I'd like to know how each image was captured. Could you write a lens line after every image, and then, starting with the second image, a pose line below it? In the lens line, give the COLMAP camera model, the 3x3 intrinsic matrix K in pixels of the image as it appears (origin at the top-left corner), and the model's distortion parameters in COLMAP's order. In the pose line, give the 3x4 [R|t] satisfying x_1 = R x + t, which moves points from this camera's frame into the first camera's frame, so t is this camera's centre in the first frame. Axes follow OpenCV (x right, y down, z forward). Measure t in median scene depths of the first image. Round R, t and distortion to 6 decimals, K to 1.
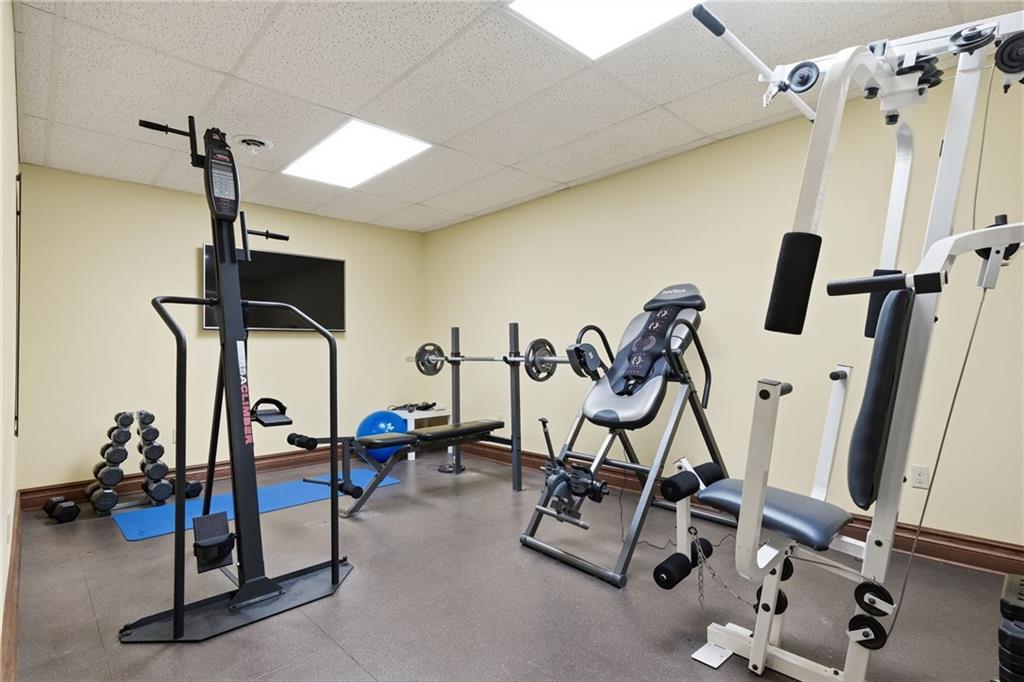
lens RADIAL K [[526.8, 0, 500.1], [0, 526.8, 341.9], [0, 0, 1]] dist [-0.003440, 0.000078]
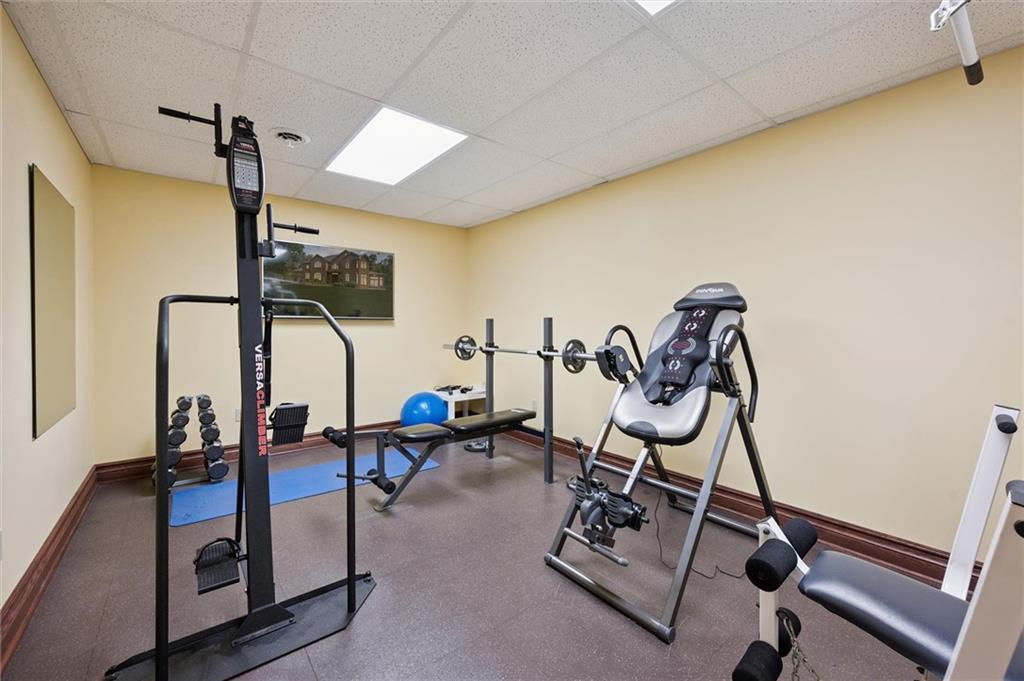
lens RADIAL K [[418.6, 0, 520.9], [0, 418.6, 356.4], [0, 0, 1]] dist [-0.025926, -0.000230]
pose [[0.999206, 0.018675, -0.035190, 0.005202], [-0.015413, 0.995751, 0.090791, -0.042315], [0.036736, -0.090176, 0.995248, 0.223441]]
